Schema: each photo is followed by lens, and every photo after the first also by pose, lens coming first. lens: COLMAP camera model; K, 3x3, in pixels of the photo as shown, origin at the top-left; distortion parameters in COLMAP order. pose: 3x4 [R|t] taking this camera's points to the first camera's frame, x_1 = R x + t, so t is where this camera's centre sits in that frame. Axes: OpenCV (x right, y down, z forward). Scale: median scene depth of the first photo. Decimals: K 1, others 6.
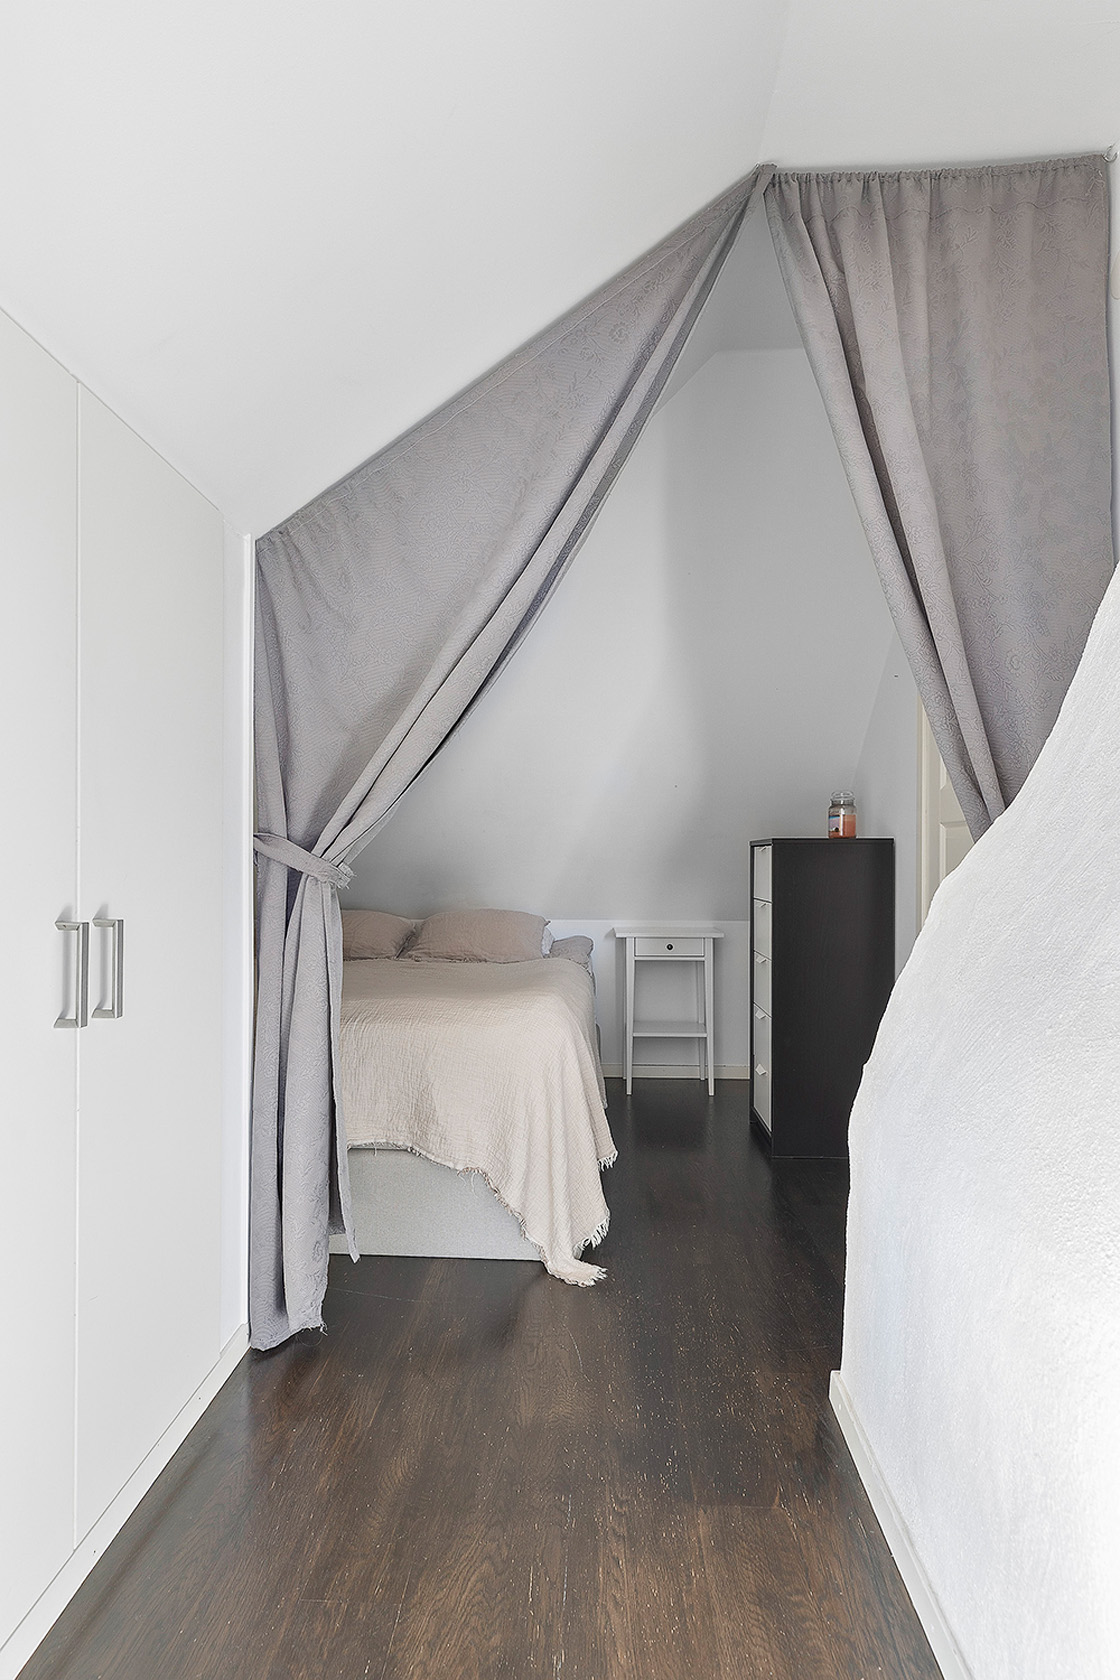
lens RADIAL K [[959.2, 0, 553.4], [0, 959.2, 840.3], [0, 0, 1]] dist [-0.001101, -0.000031]
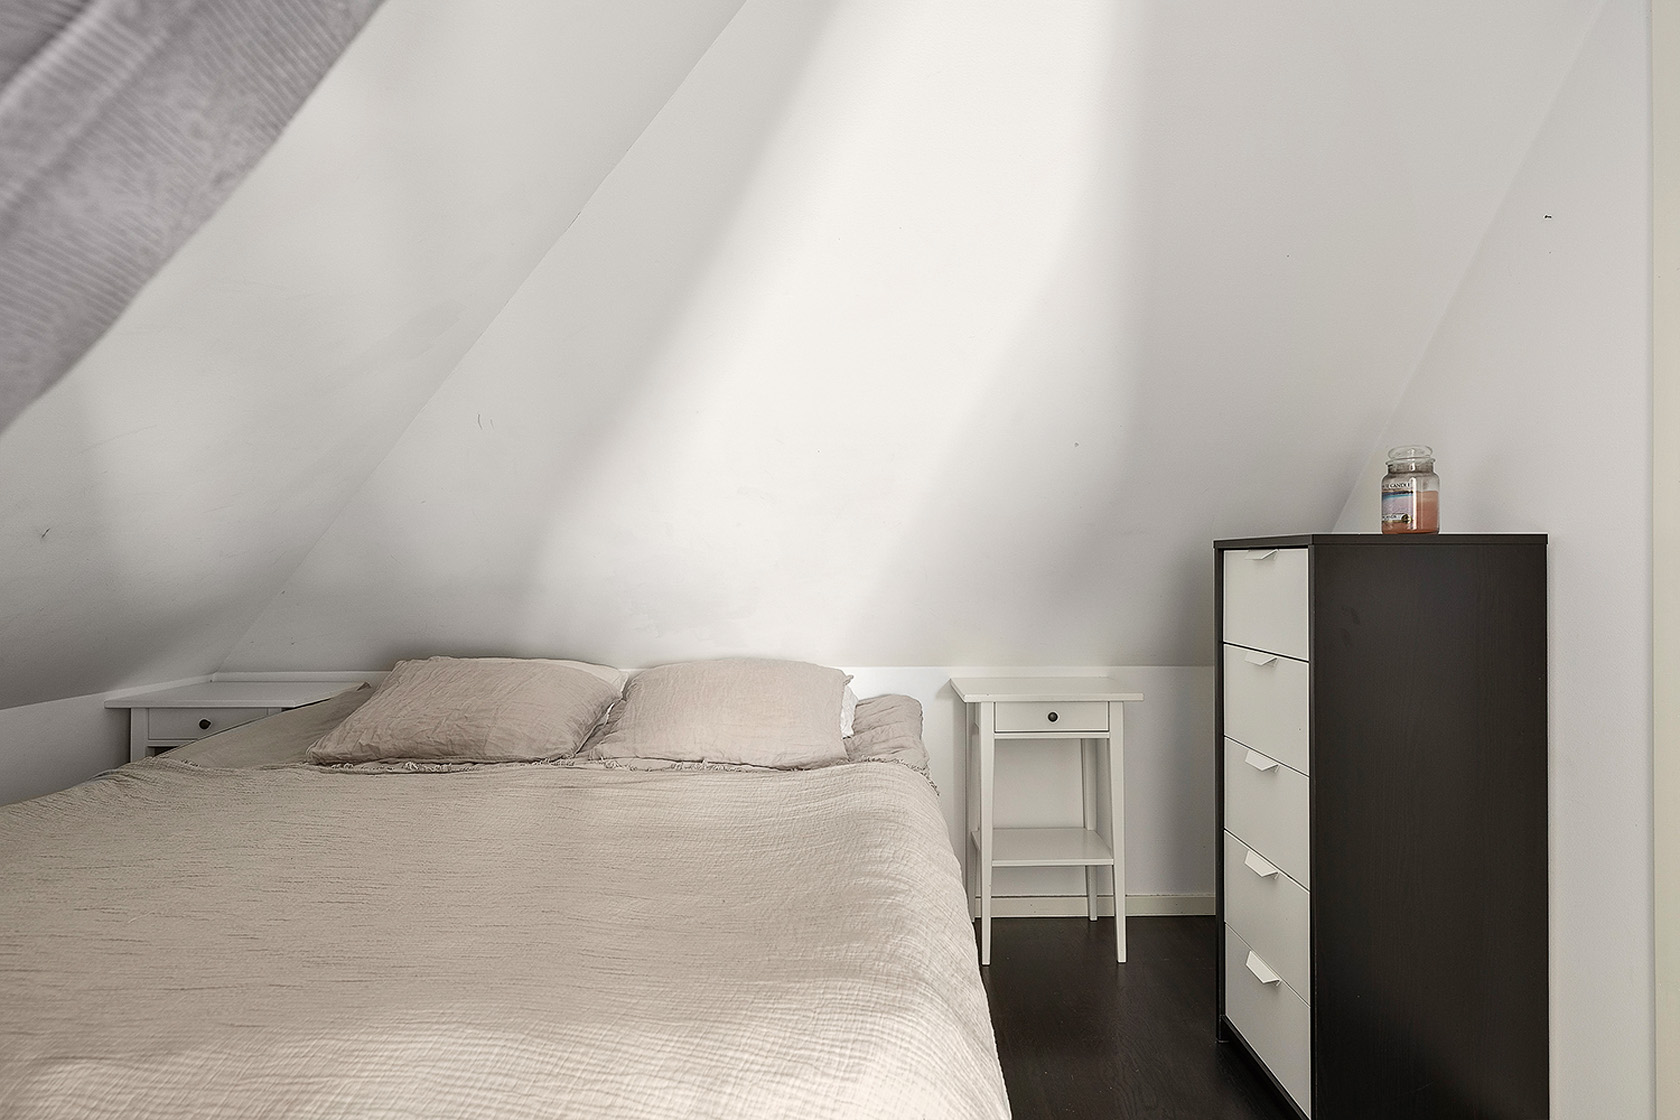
lens RADIAL K [[959.2, 0, 850.4], [0, 959.2, 558.8], [0, 0, 1]] dist [-0.001101, -0.000031]
pose [[0.999564, -0.001208, 0.029519, -0.022438], [0.000592, 0.999782, 0.020867, 0.000124], [-0.029537, -0.020840, 0.999346, 0.411454]]
